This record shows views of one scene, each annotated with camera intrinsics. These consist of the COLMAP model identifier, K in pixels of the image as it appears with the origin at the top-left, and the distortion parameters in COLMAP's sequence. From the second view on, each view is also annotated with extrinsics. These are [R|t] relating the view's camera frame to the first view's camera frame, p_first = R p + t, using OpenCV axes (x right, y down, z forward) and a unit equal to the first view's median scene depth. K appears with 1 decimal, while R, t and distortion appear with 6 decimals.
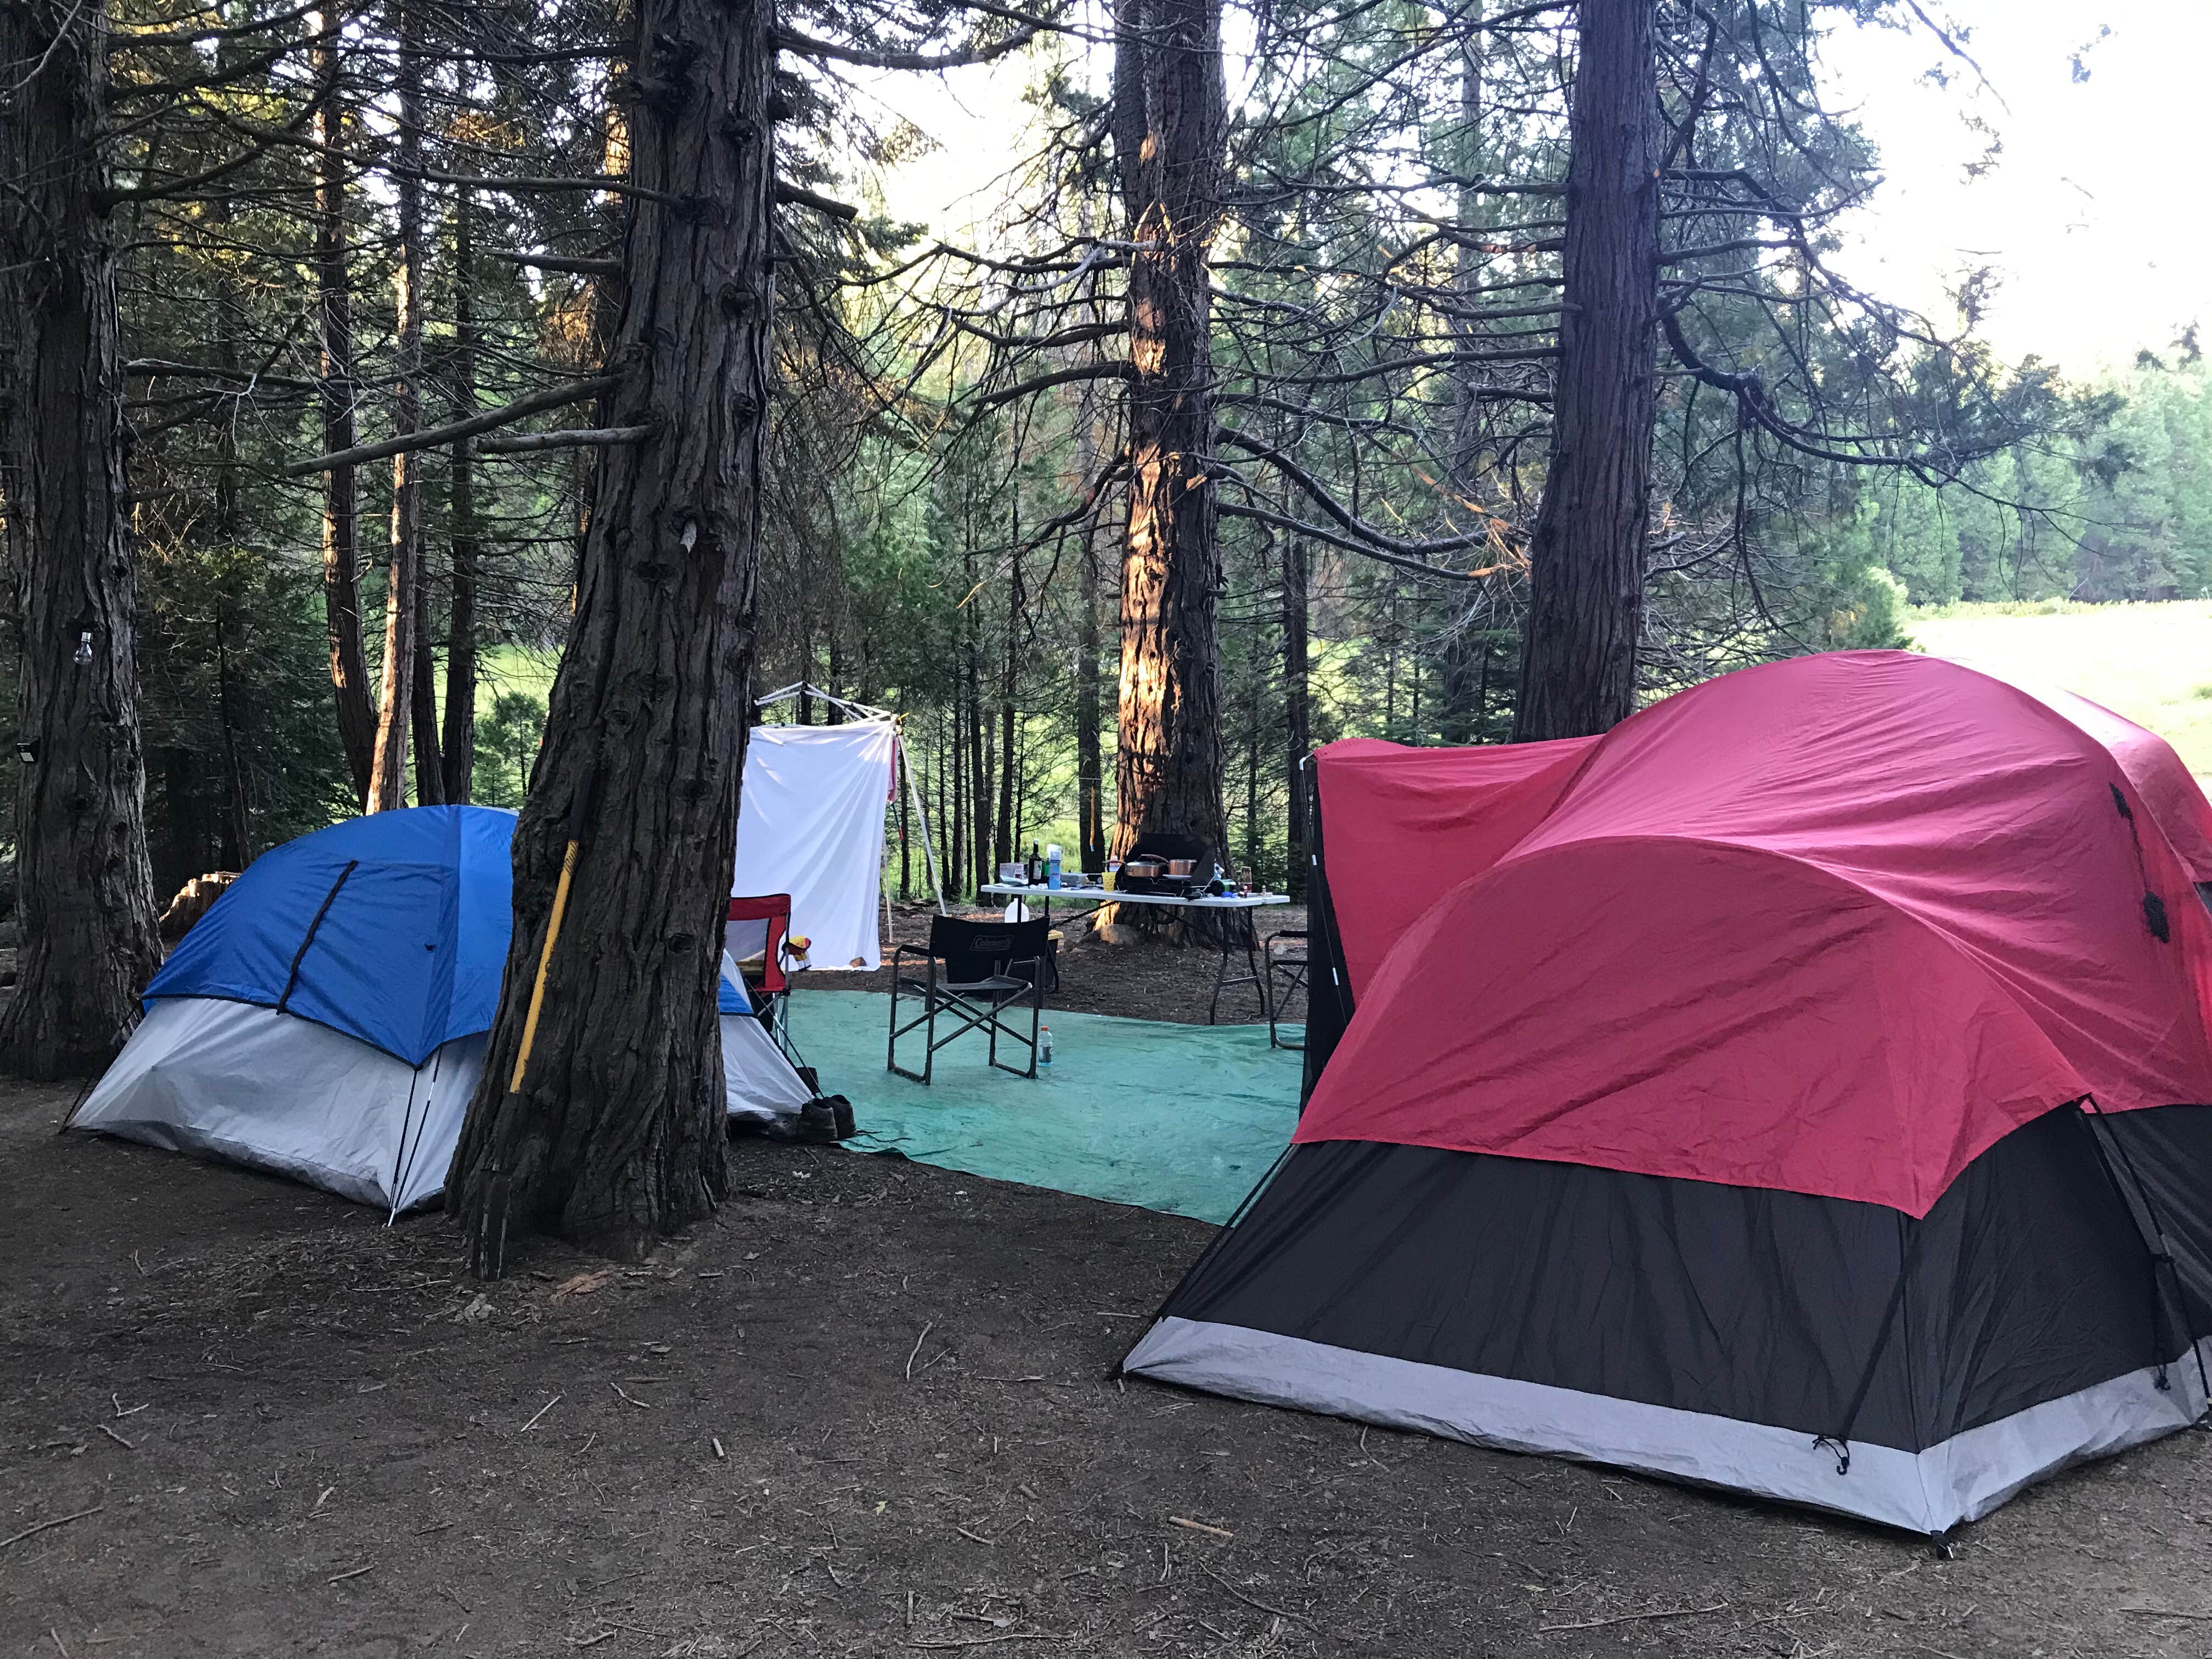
lens RADIAL K [[1781.3, 0, 1108.8], [0, 1781.3, 837.4], [0, 0, 1]] dist [0.007650, 0.001613]
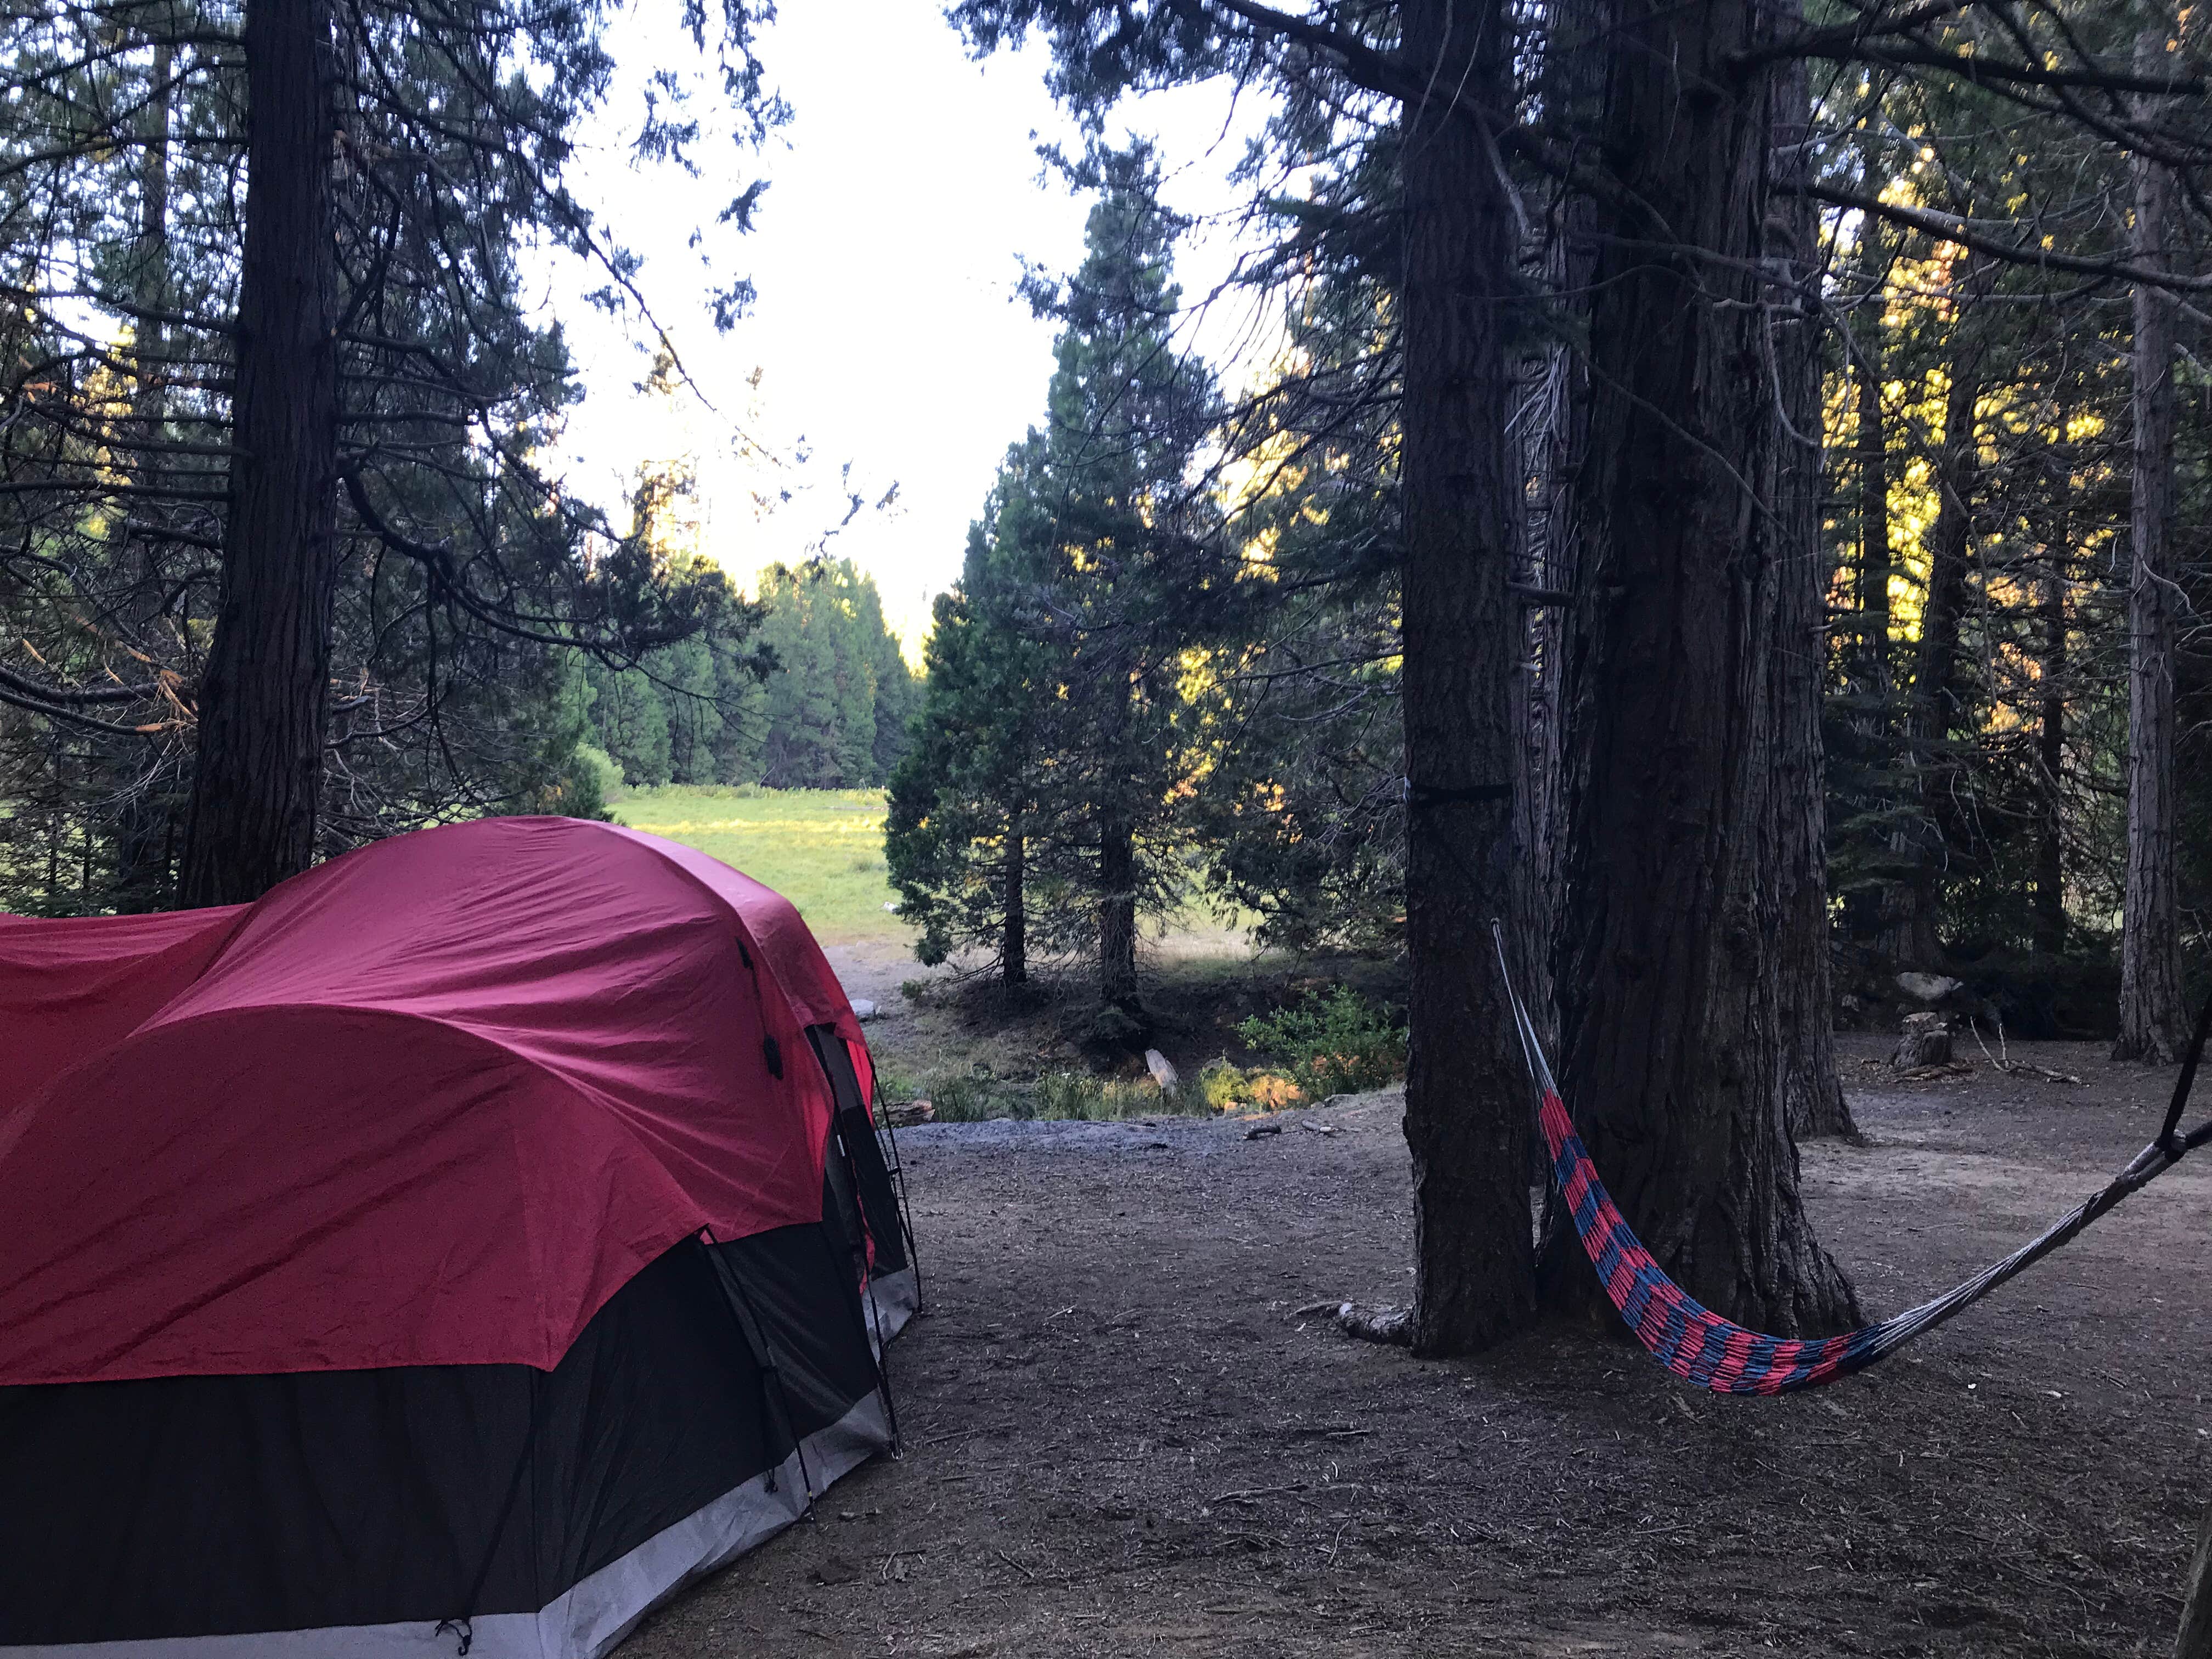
lens RADIAL K [[1781.3, 0, 1103.7], [0, 1781.3, 839.3], [0, 0, 1]] dist [0.007650, 0.001613]
pose [[0.777878, 0.014571, 0.628247, 0.018977], [0.045961, 0.995734, -0.080003, 0.003046], [-0.626732, 0.091107, 0.773890, -0.001099]]
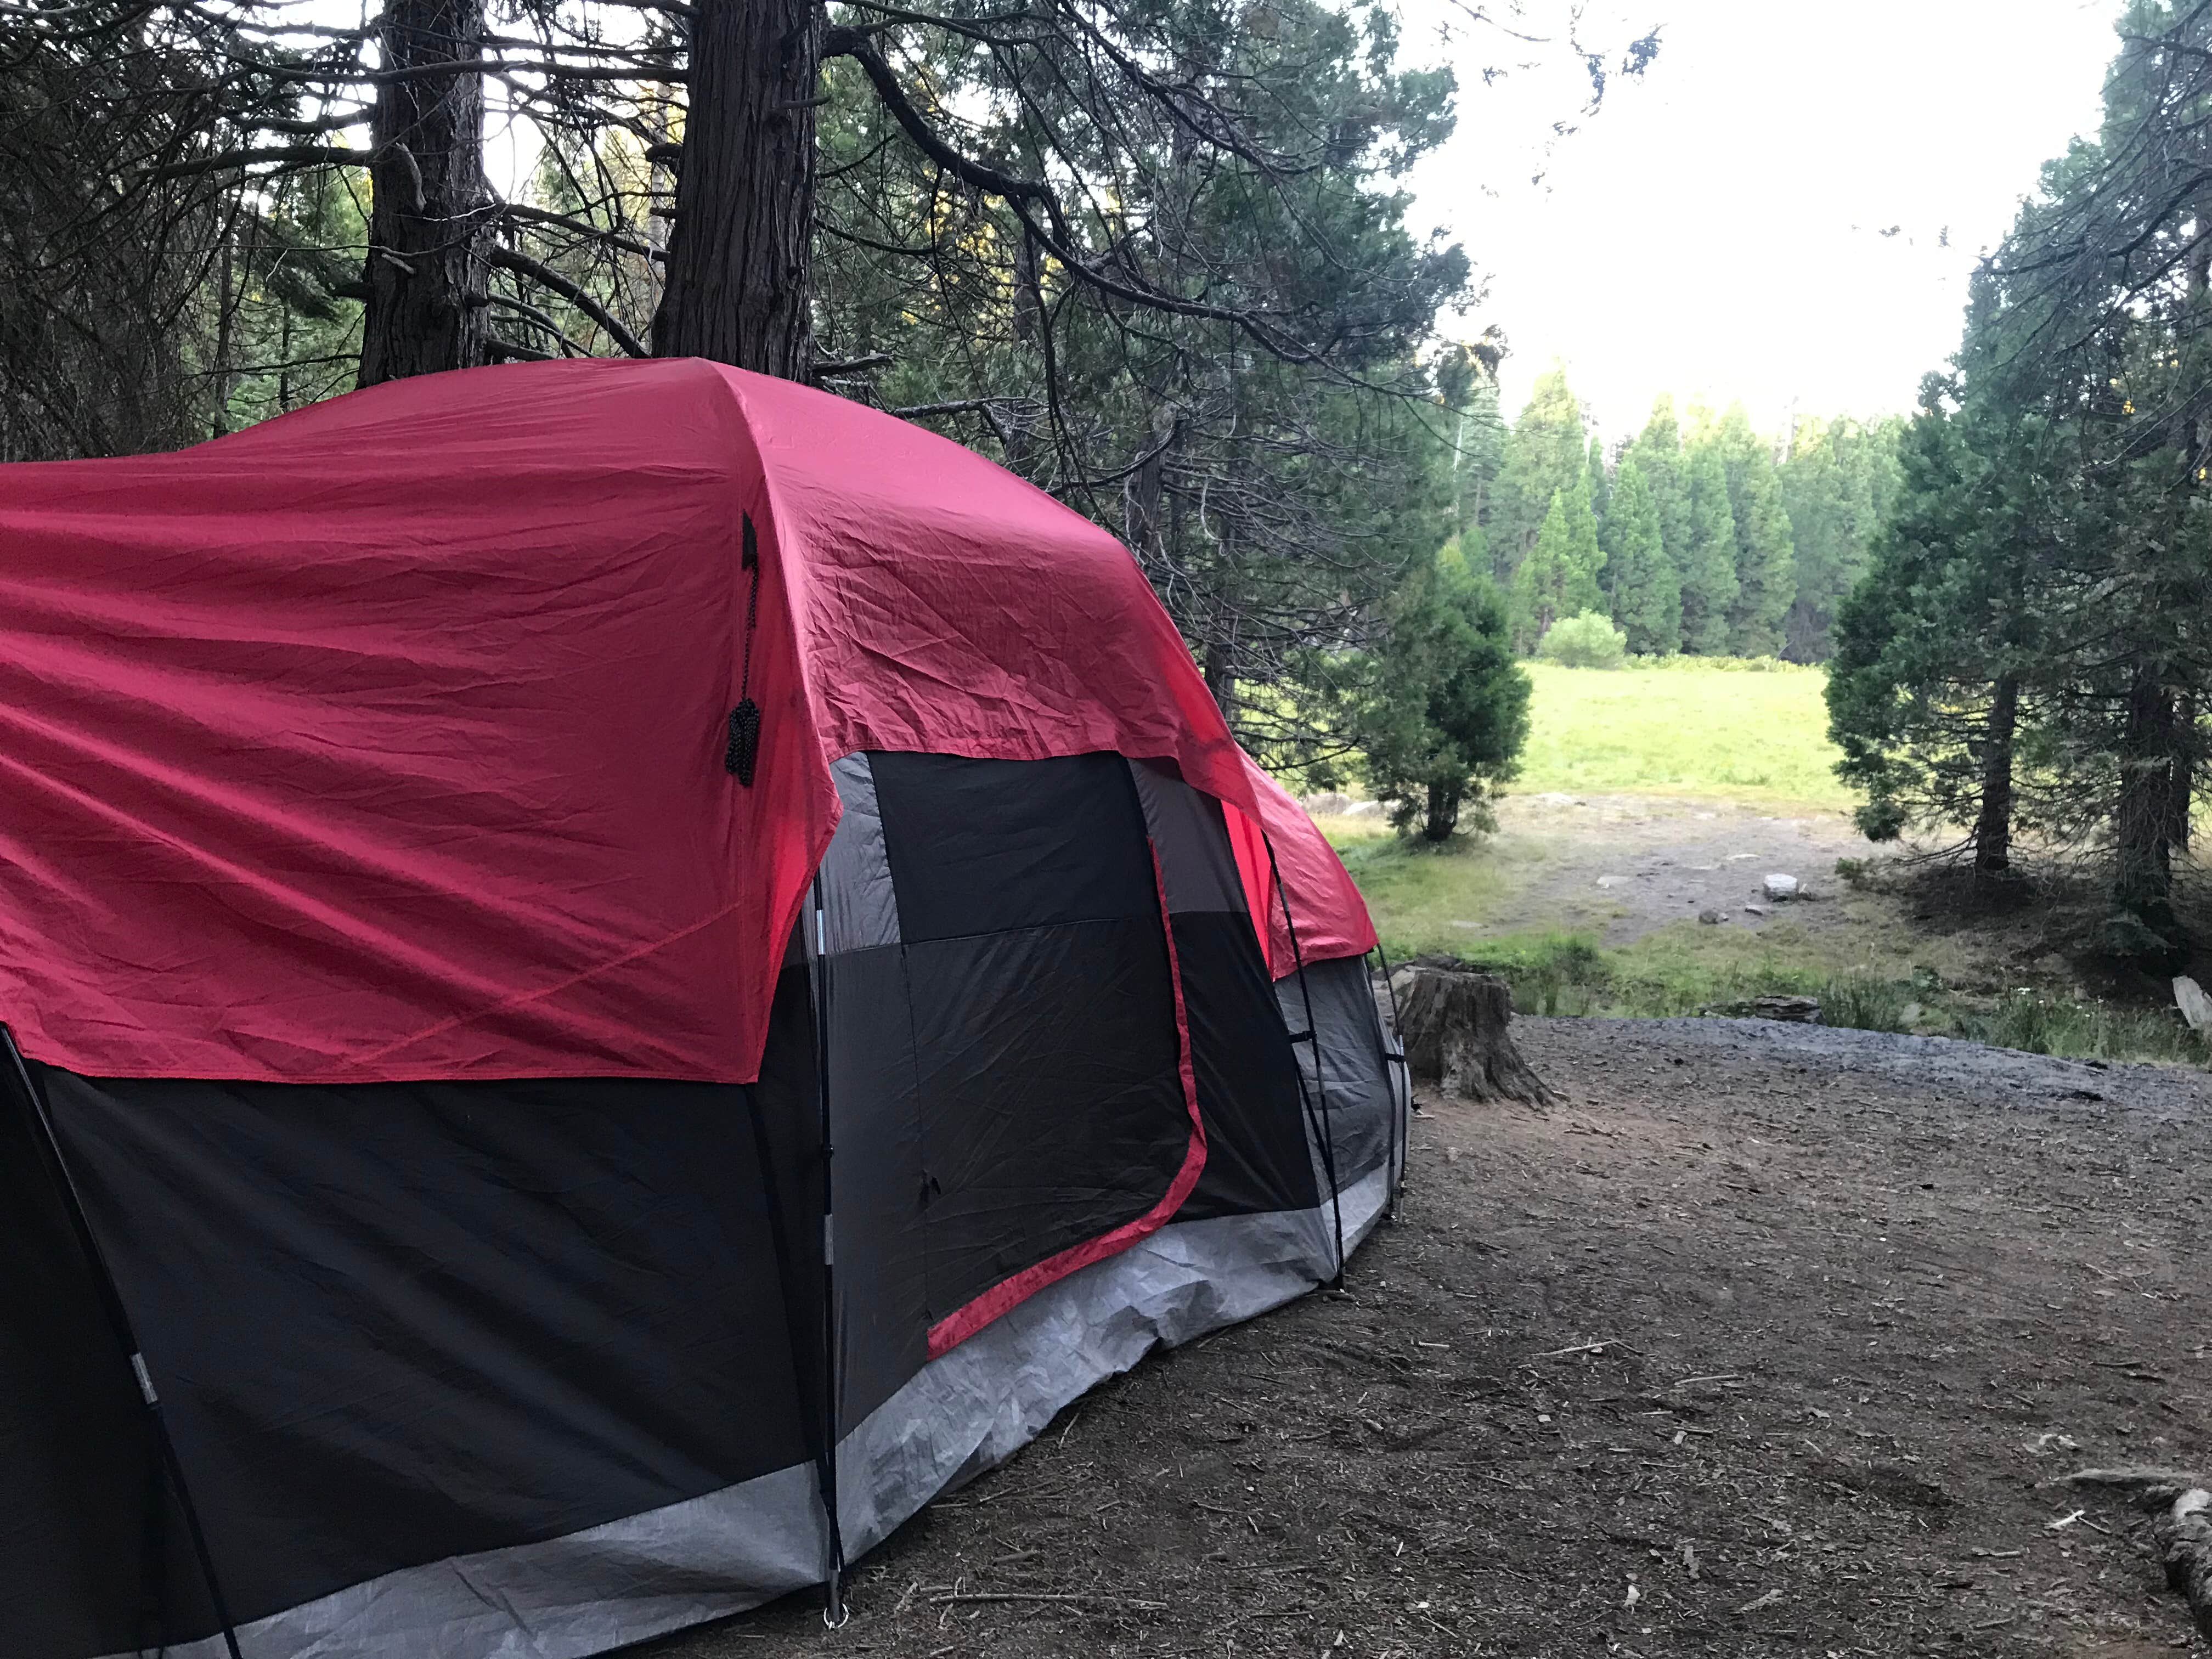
lens RADIAL K [[1781.3, 0, 1097.2], [0, 1781.3, 832.2], [0, 0, 1]] dist [0.007650, 0.001613]
pose [[0.991238, 0.053925, 0.120577, 0.263462], [-0.052632, 0.998517, -0.013885, 0.030967], [-0.121147, 0.007418, 0.992607, 0.185498]]
